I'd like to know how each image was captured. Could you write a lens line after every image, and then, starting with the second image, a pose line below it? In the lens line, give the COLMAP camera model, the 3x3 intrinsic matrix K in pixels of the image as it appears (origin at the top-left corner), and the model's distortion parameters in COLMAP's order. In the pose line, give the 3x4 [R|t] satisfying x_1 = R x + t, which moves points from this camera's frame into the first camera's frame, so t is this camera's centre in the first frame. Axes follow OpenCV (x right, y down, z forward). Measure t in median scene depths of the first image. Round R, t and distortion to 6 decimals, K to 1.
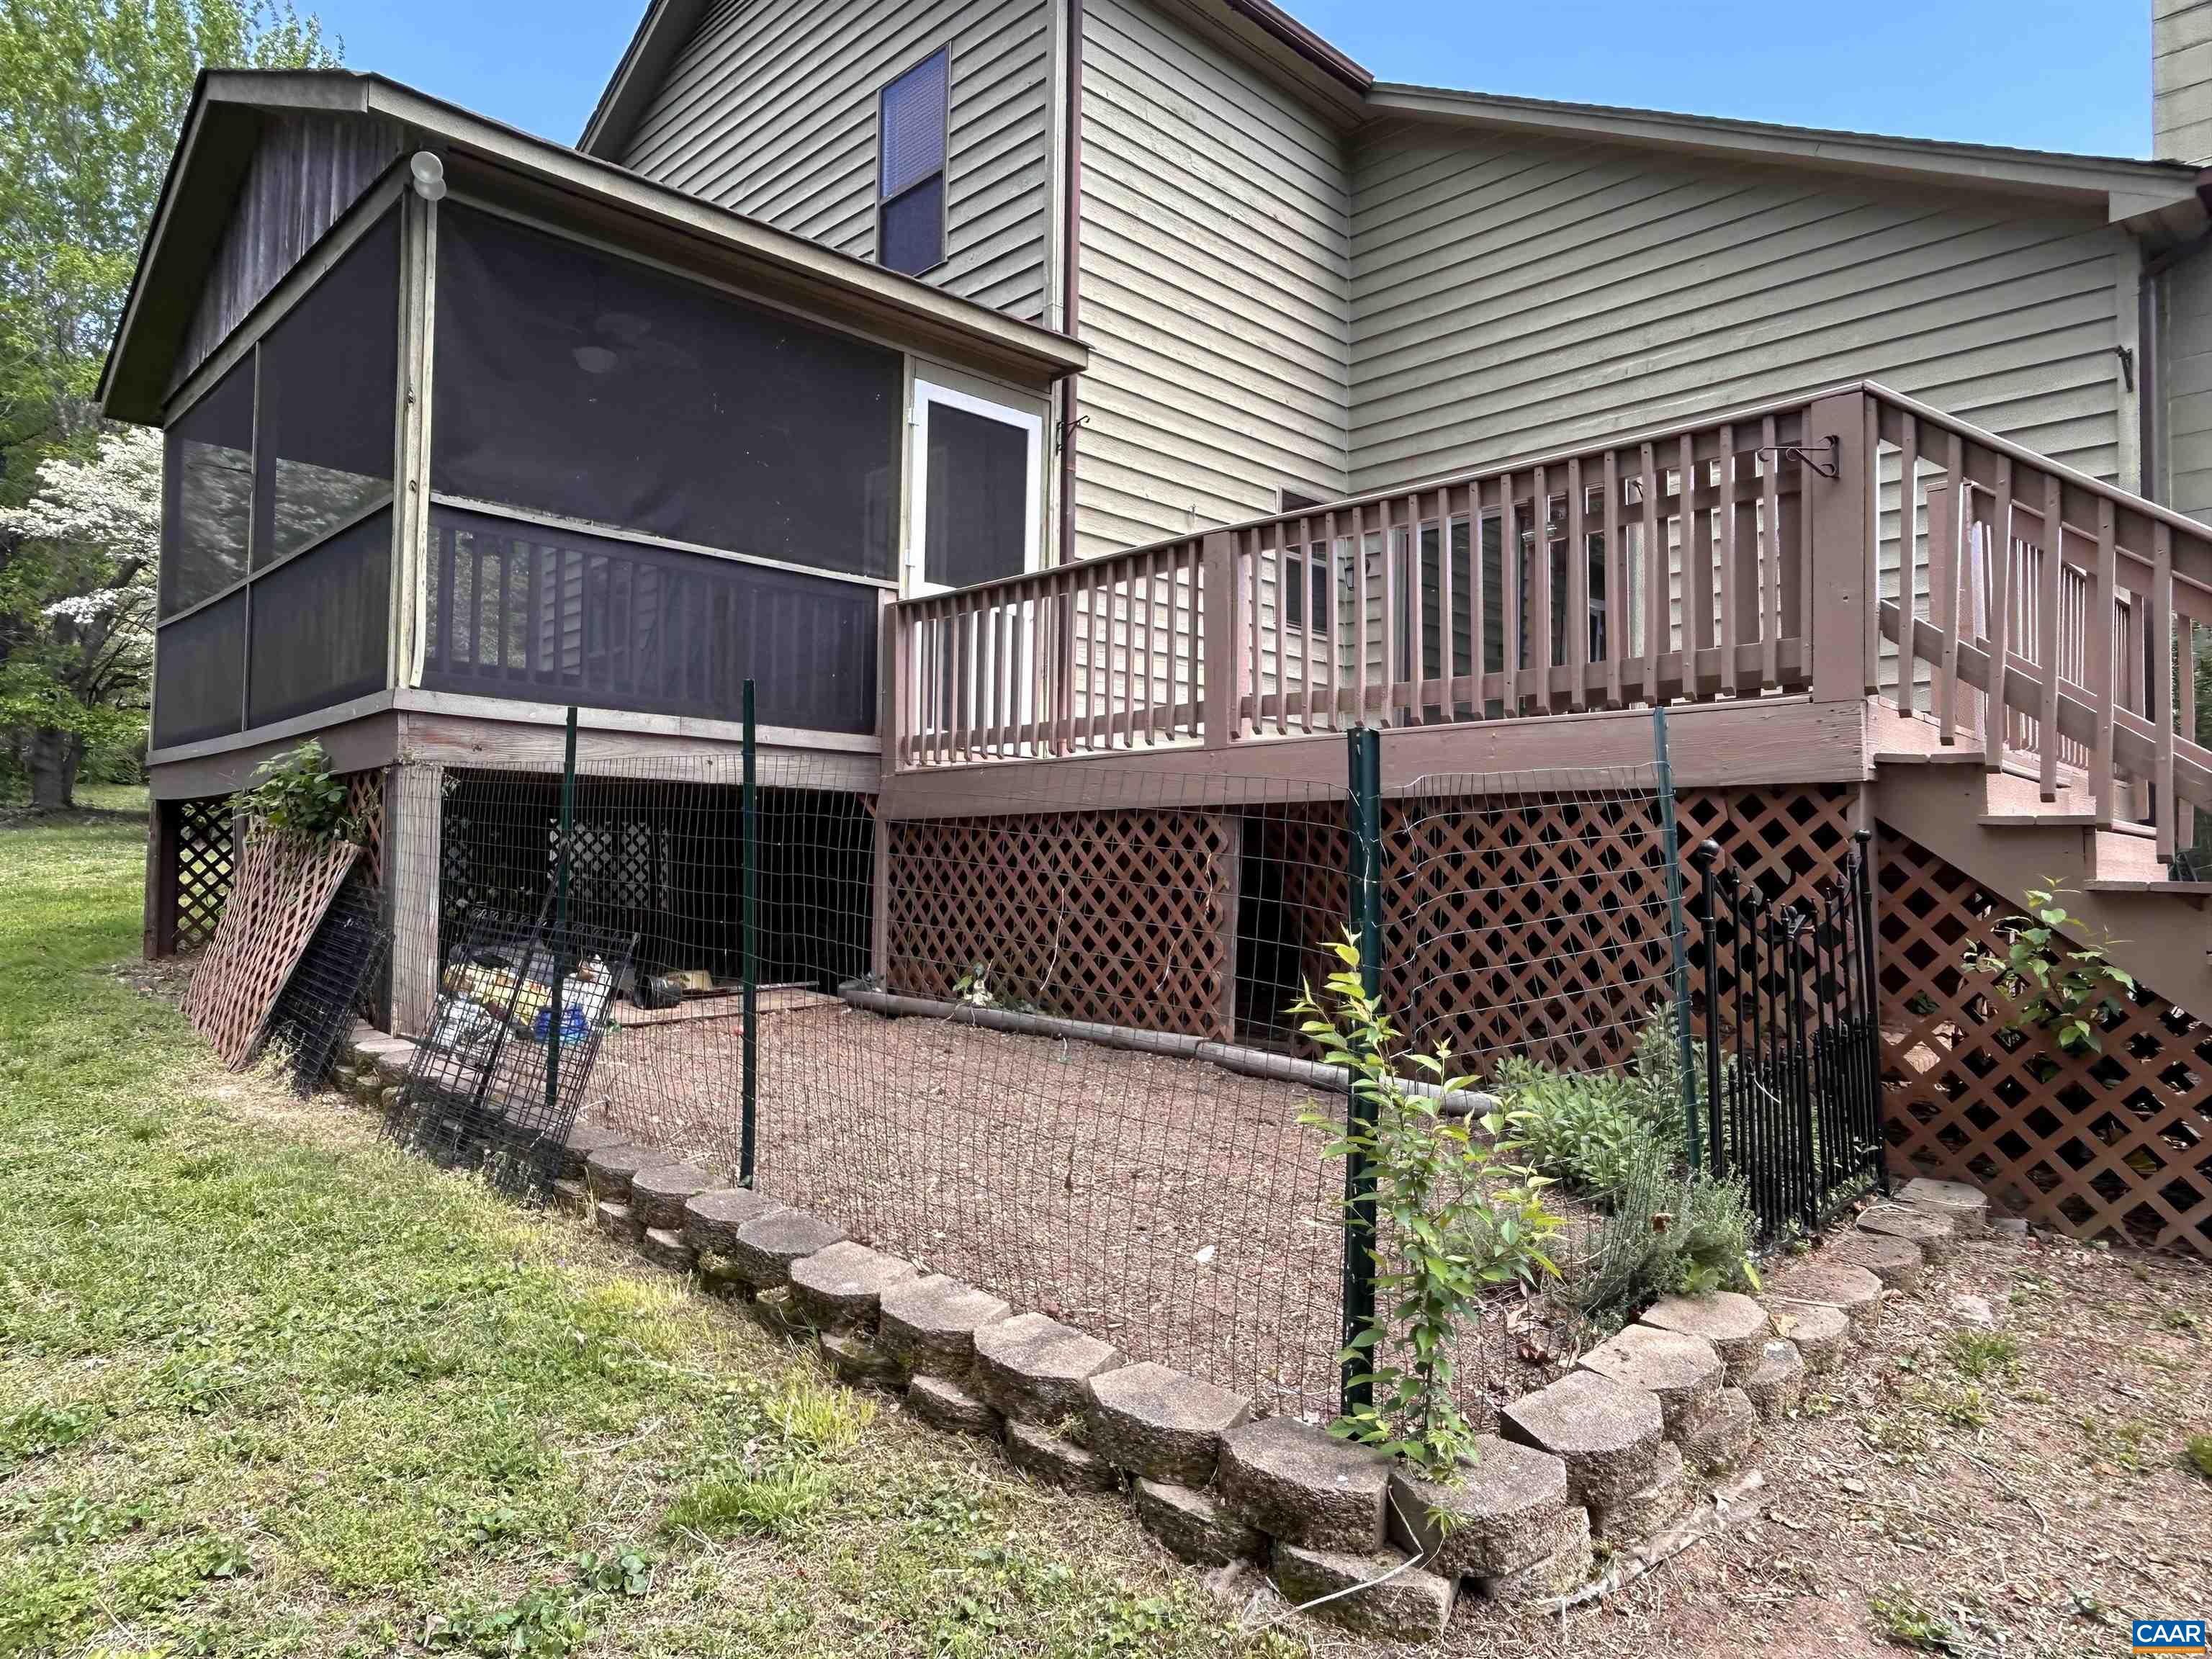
lens RADIAL K [[1395.0, 0, 1097.8], [0, 1395.0, 827.5], [0, 0, 1]] dist [-0.007516, 0.002646]
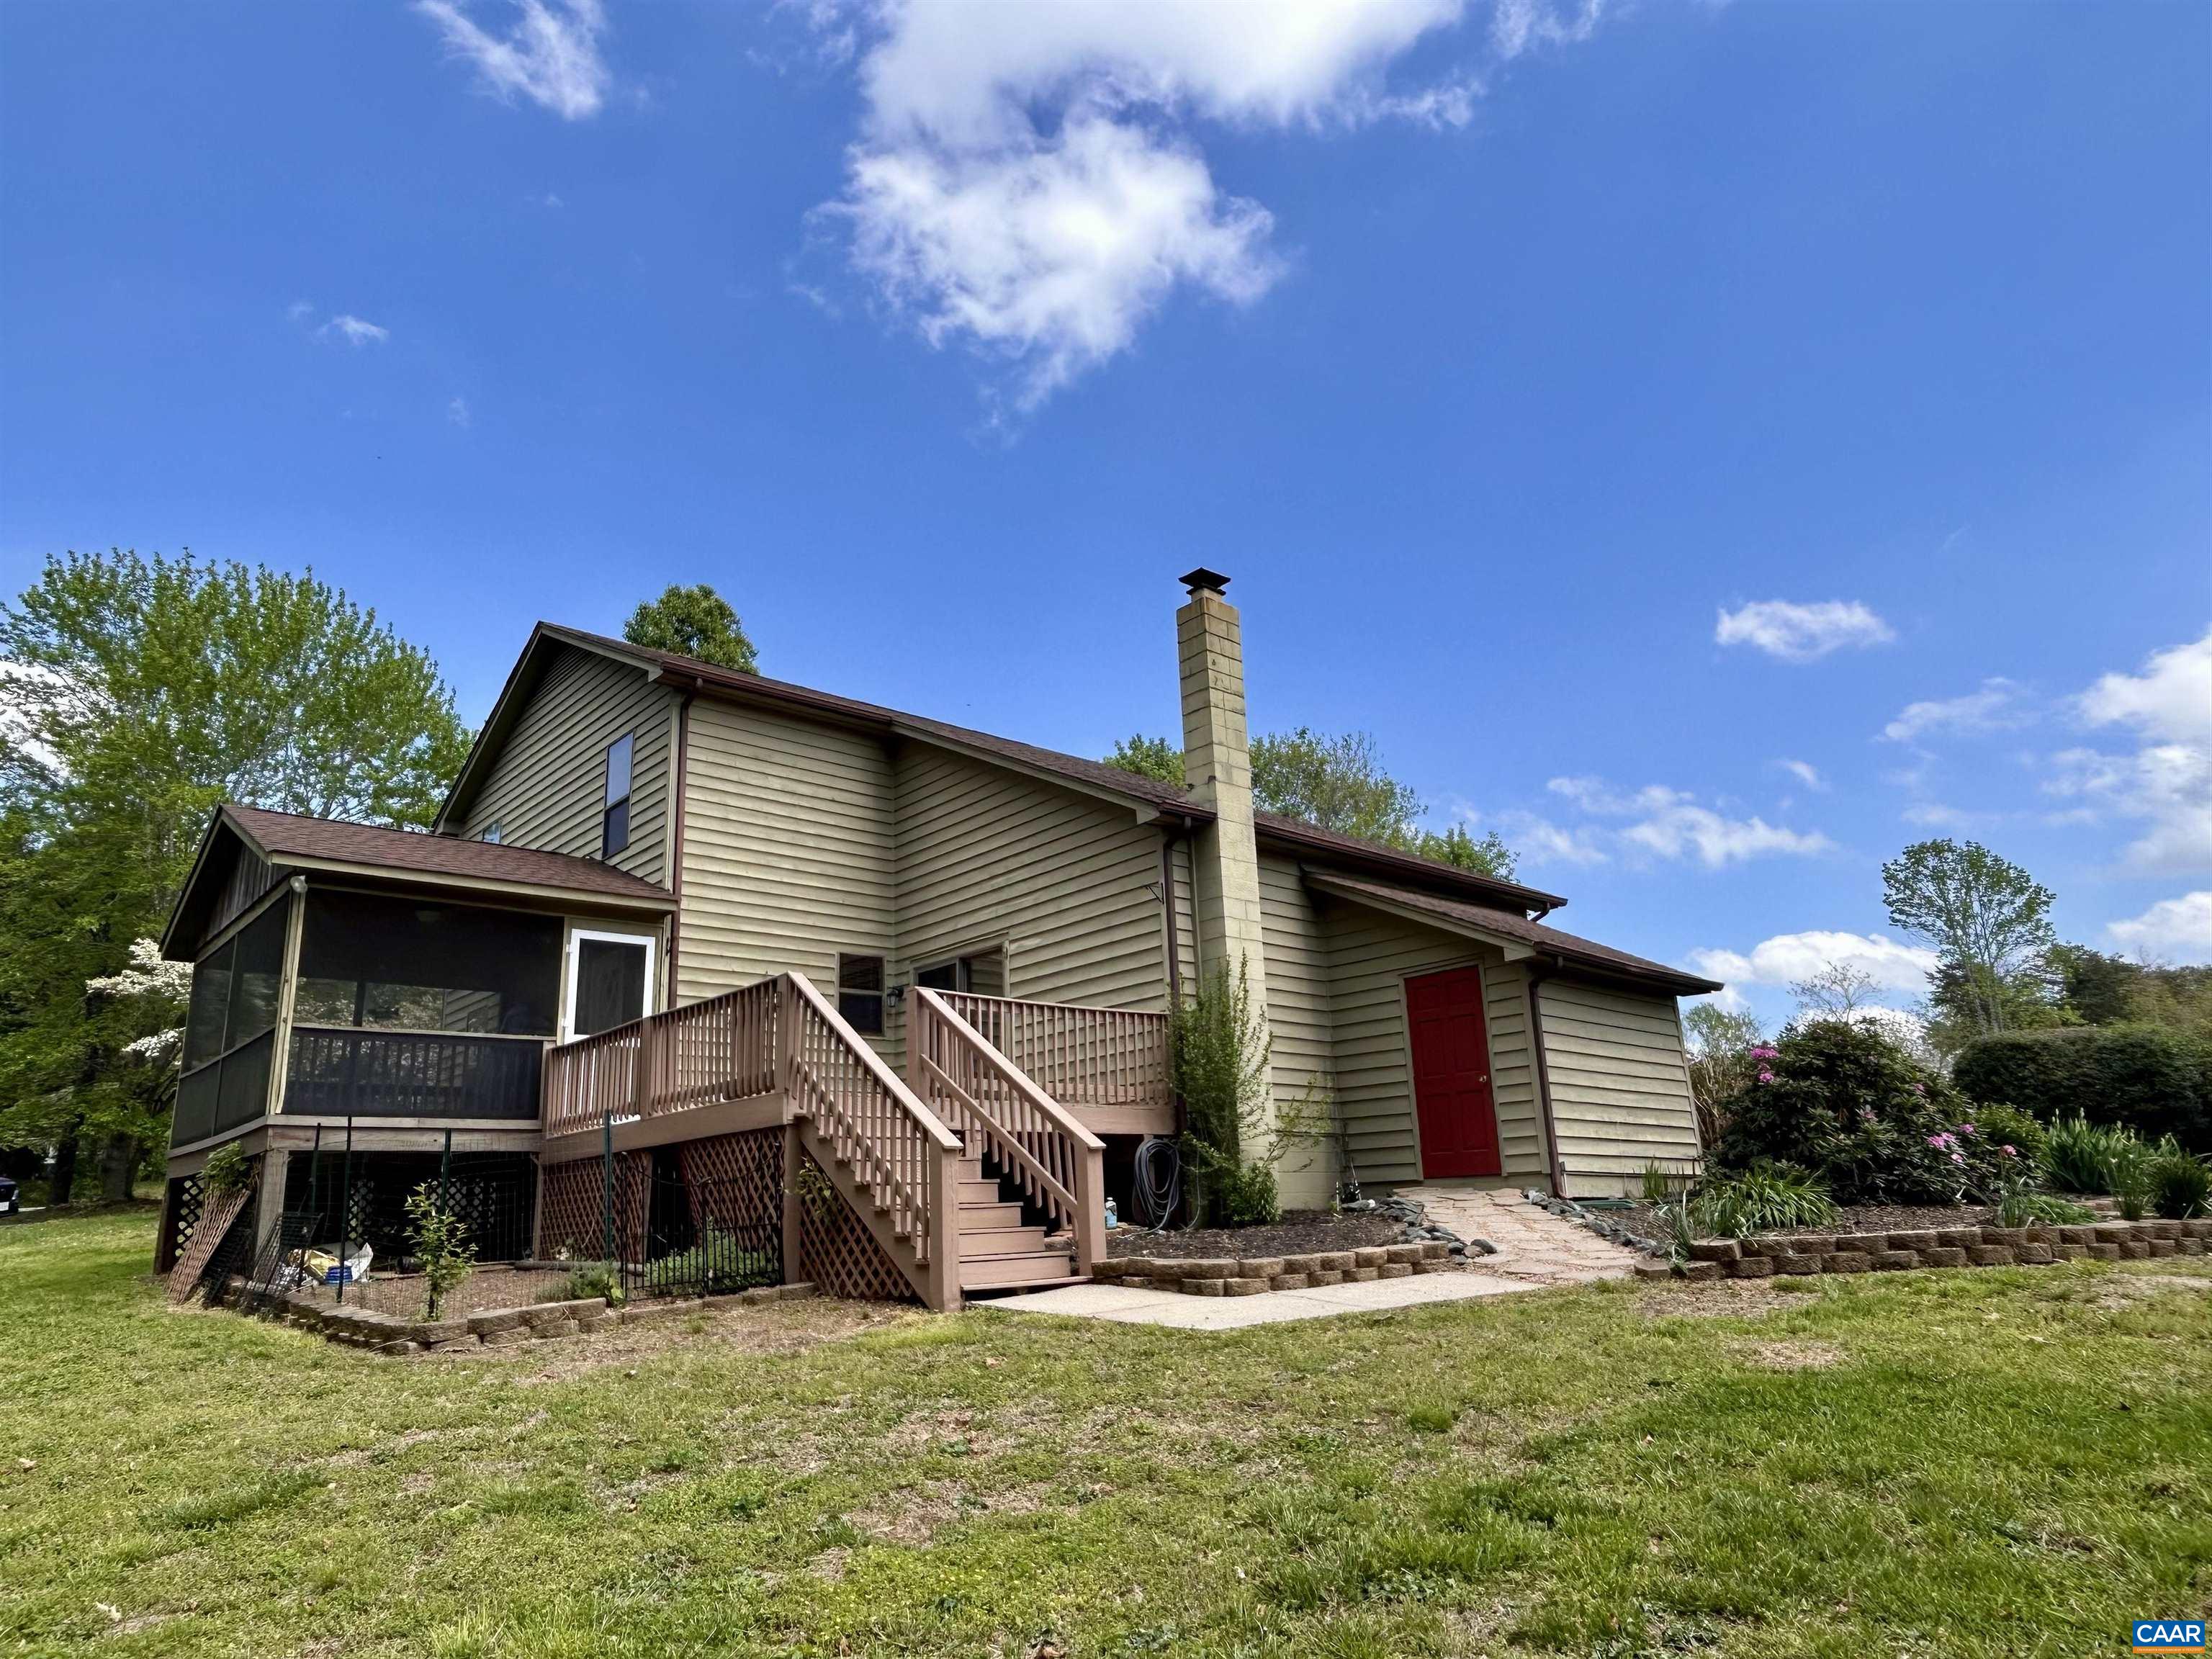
lens RADIAL K [[1395.0, 0, 1111.3], [0, 1395.0, 840.3], [0, 0, 1]] dist [-0.007516, 0.002646]
pose [[0.997457, -0.065990, -0.026924, 0.679601], [0.057967, 0.970936, -0.232213, 0.048922], [0.041465, 0.230062, 0.972292, -0.877380]]
